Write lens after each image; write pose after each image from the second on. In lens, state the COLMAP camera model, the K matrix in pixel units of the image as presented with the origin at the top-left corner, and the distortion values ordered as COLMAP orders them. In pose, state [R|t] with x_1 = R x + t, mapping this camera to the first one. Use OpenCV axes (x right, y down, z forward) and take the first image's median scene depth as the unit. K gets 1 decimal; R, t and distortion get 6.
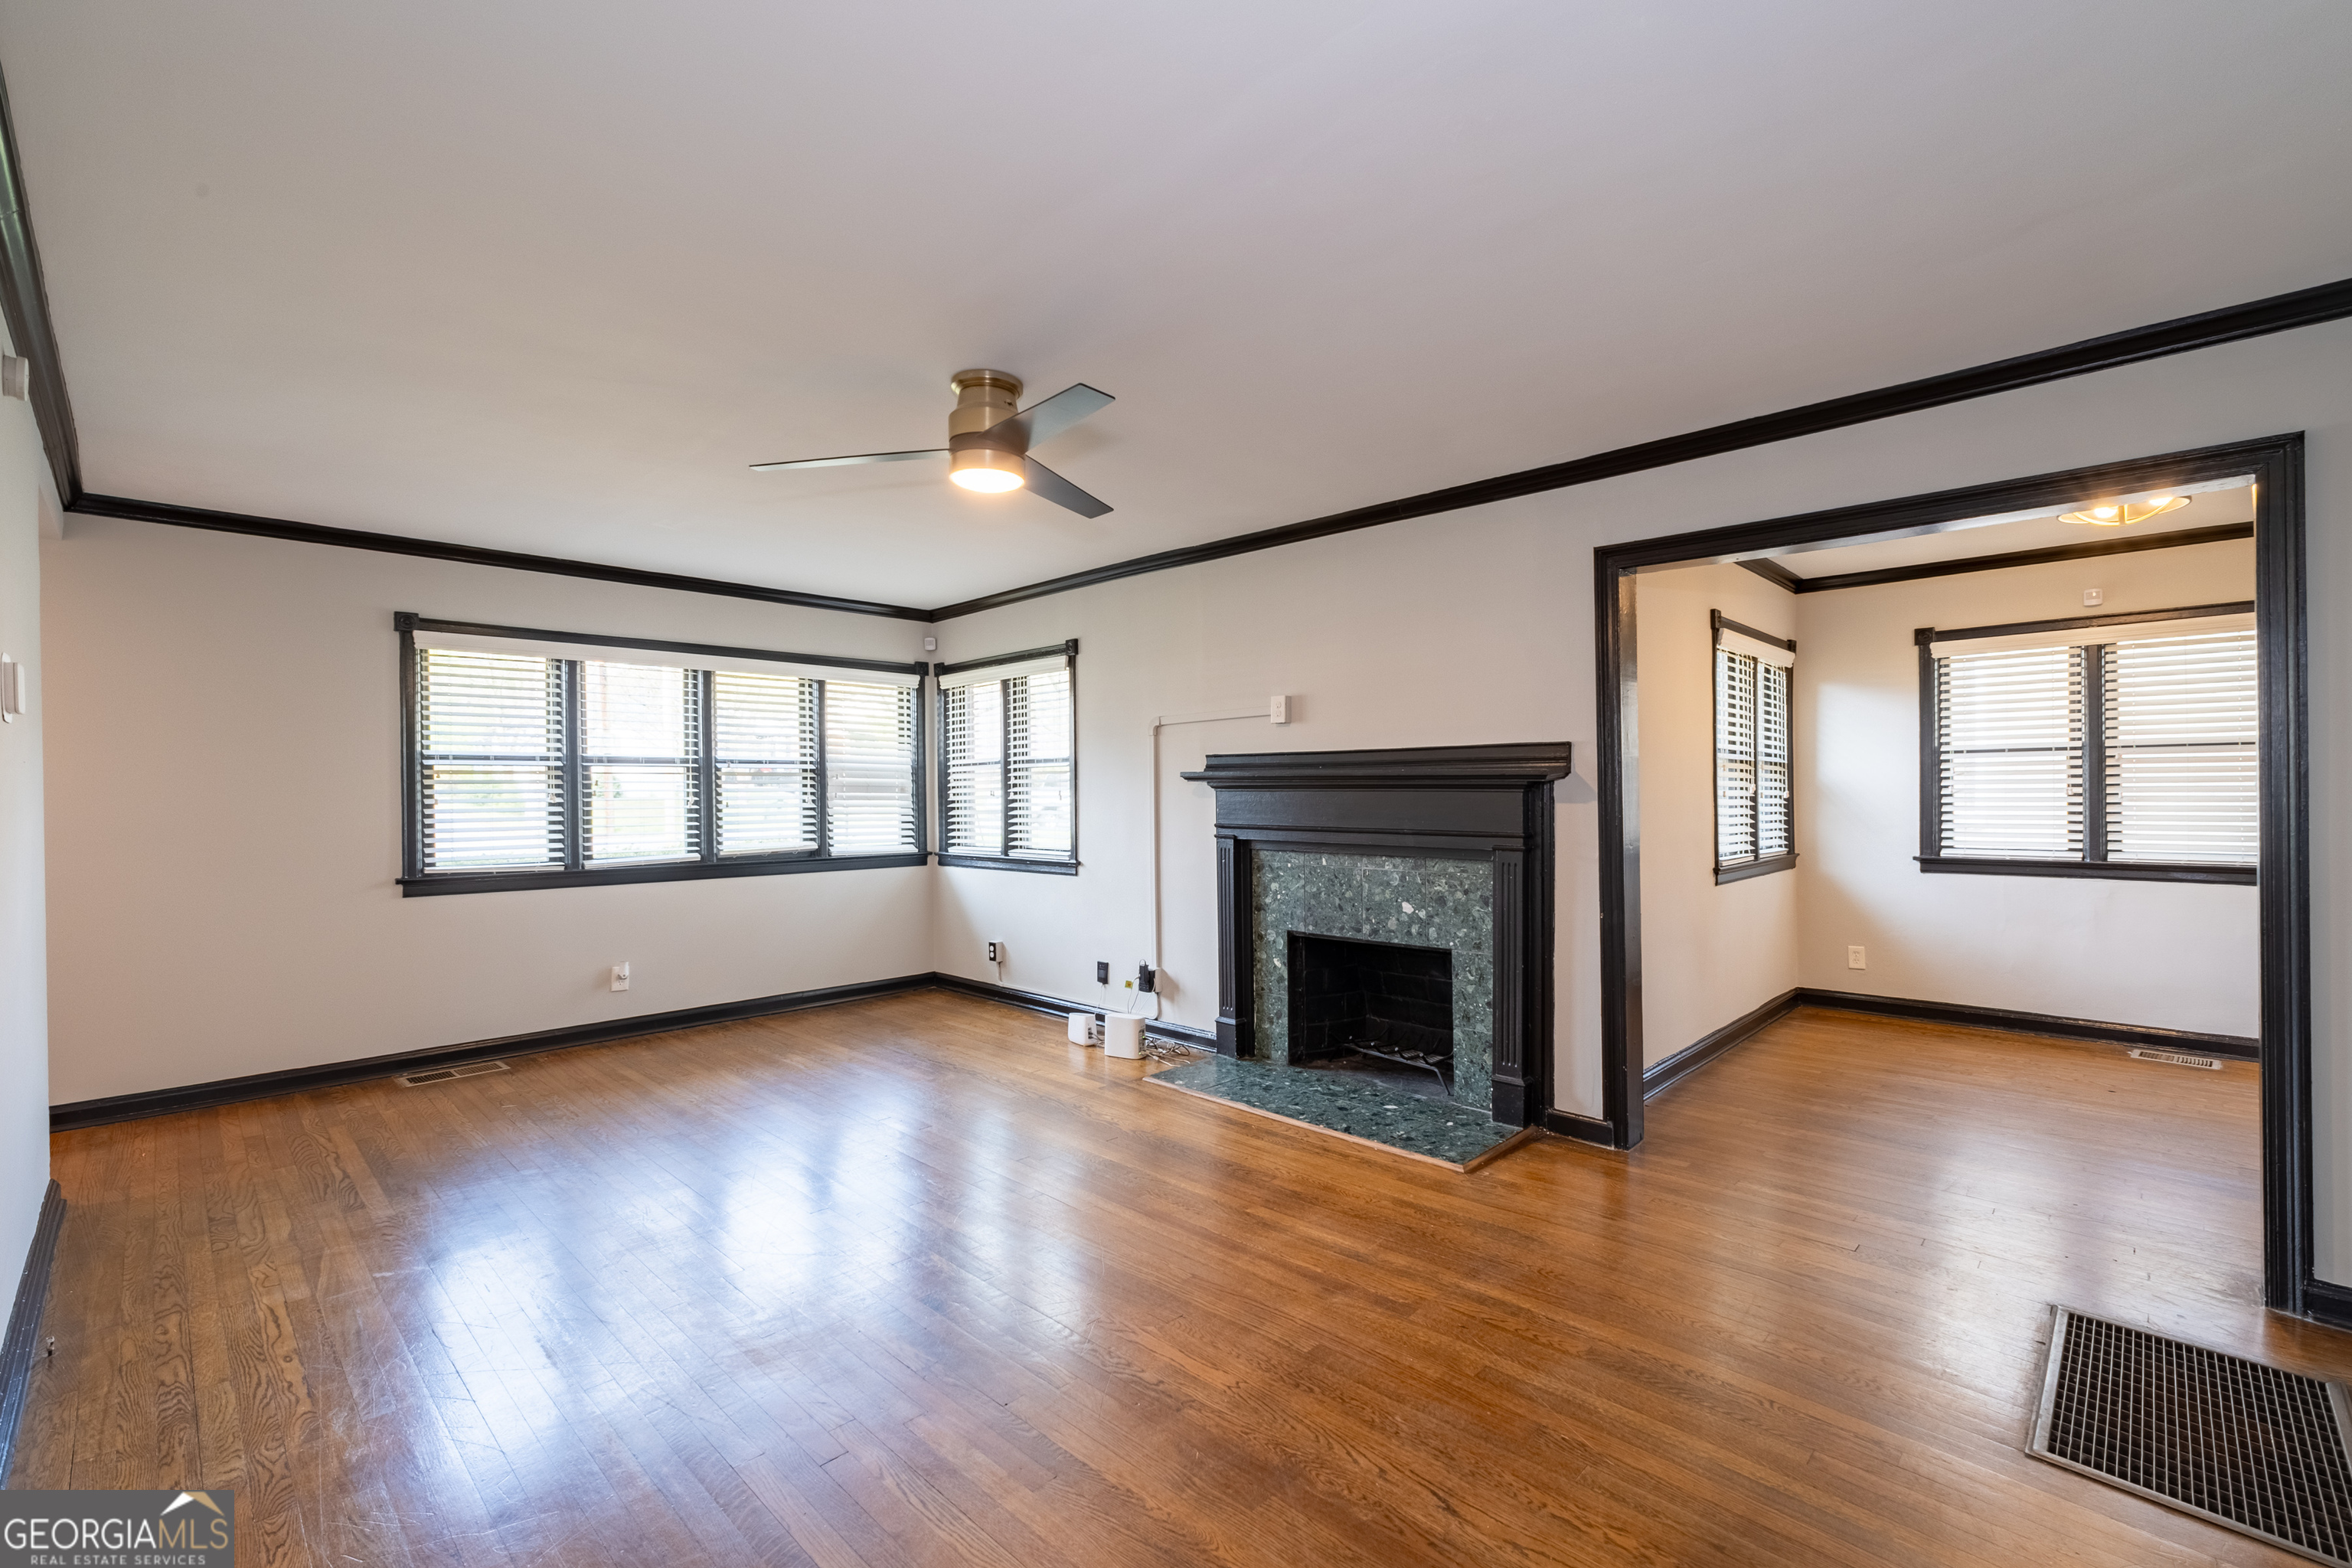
lens RADIAL K [[1010.3, 0, 1193.6], [0, 1010.3, 788.5], [0, 0, 1]] dist [-0.002853, 0.000026]
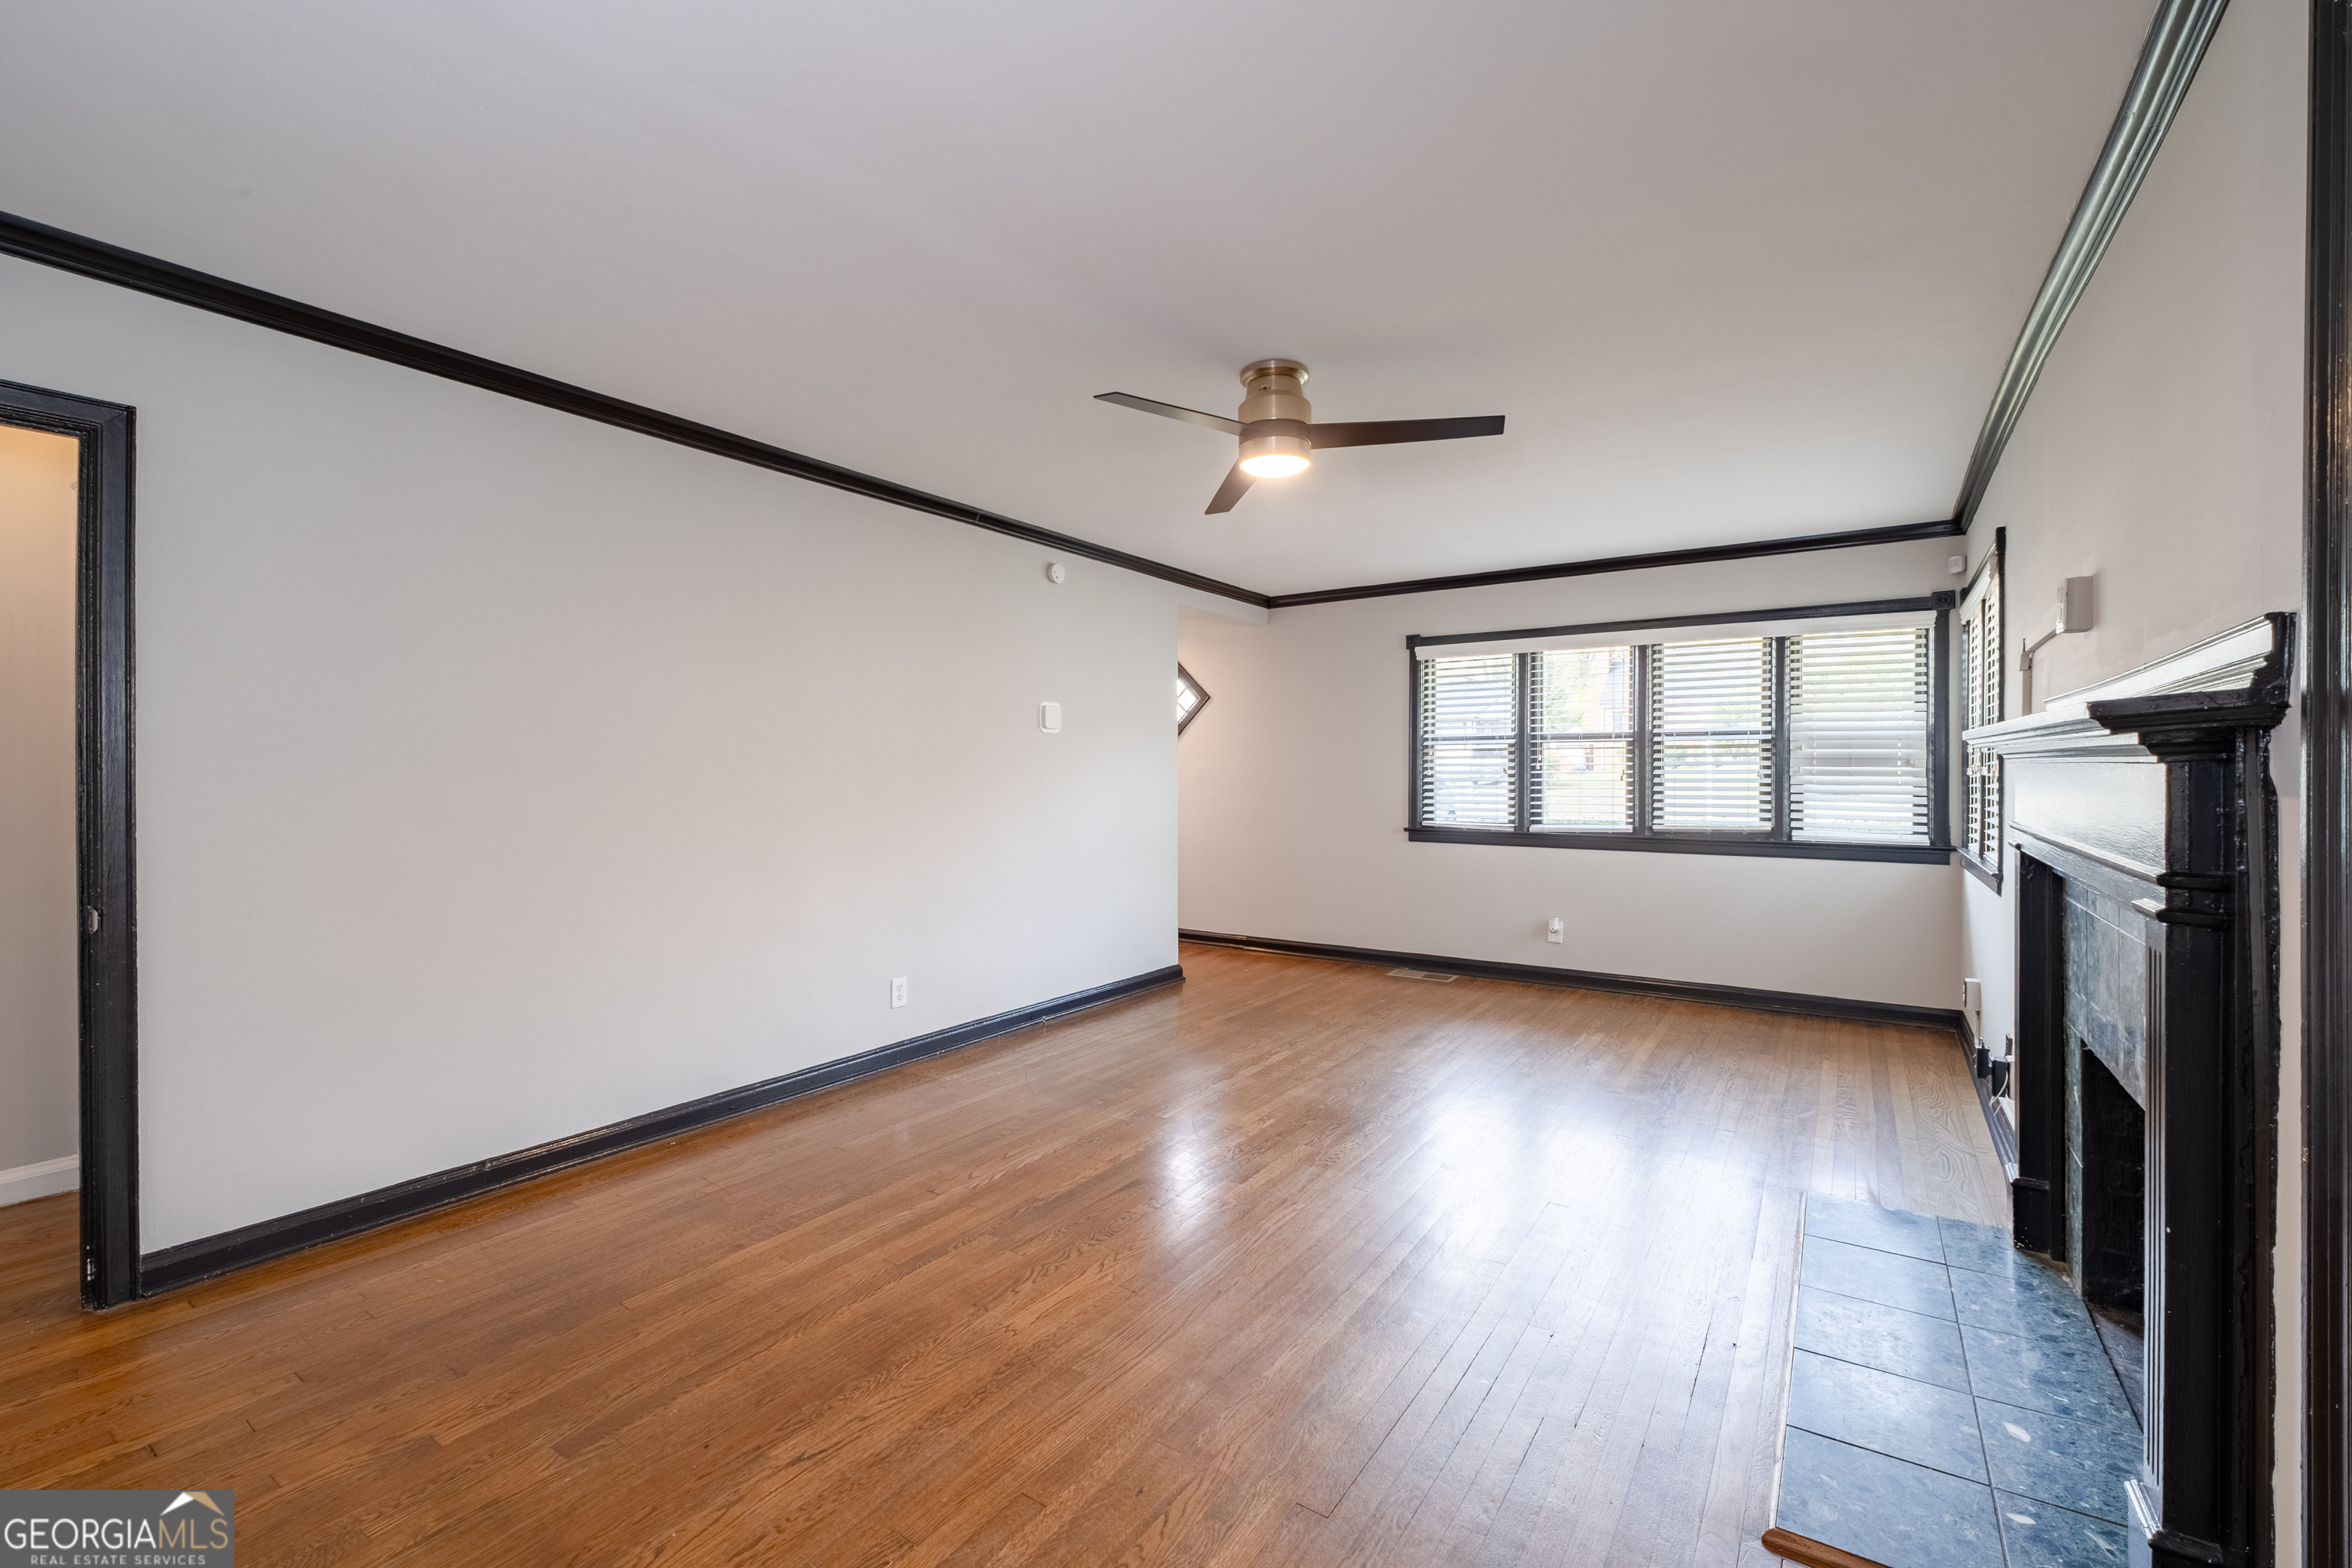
lens RADIAL K [[977.7, 0, 1180.8], [0, 977.7, 777.1], [0, 0, 1]] dist [-0.001245, 0.000019]
pose [[0.169247, 0.011856, -0.985502, 0.512227], [0.003122, 0.999916, 0.012566, 0.002006], [0.985569, -0.005203, 0.169195, 0.482586]]
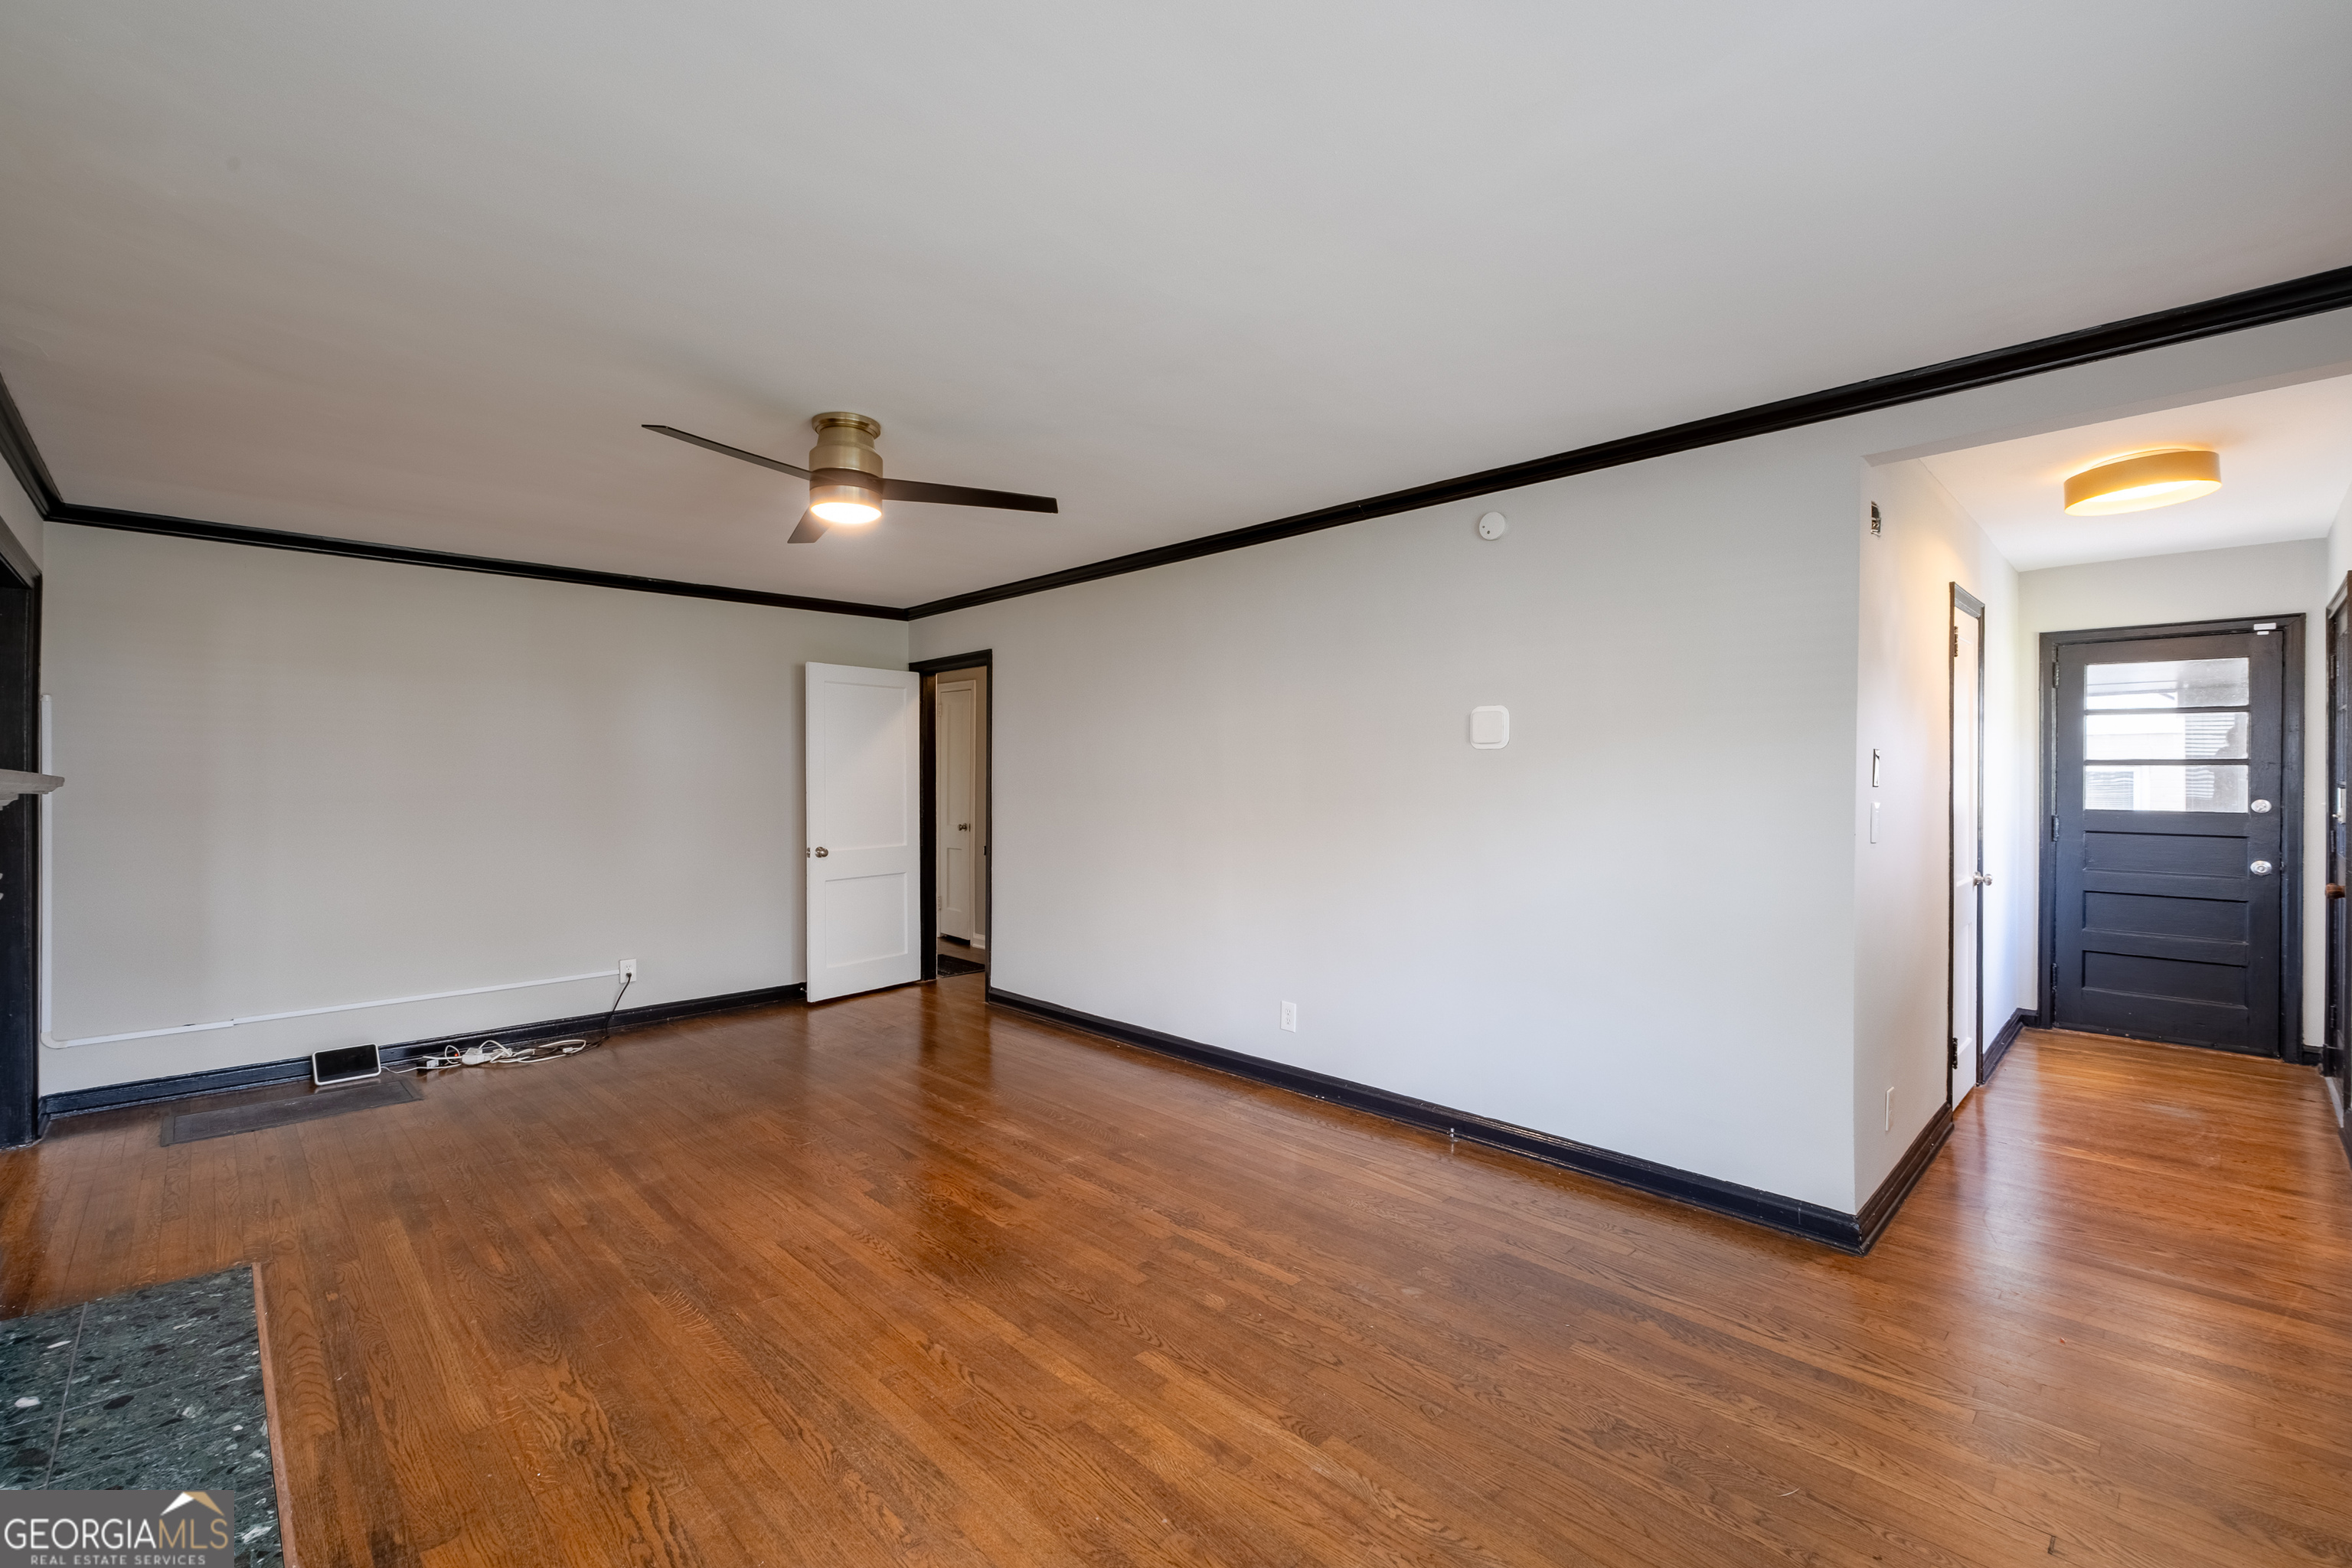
lens RADIAL K [[1006.9, 0, 1197.8], [0, 1006.9, 777.3], [0, 0, 1]] dist [-0.001201, 0.000035]
pose [[-0.999816, 0.006490, 0.018038, -0.391270], [0.006377, 0.999960, -0.006301, -0.007735], [-0.018078, -0.006185, -0.999817, 1.362373]]
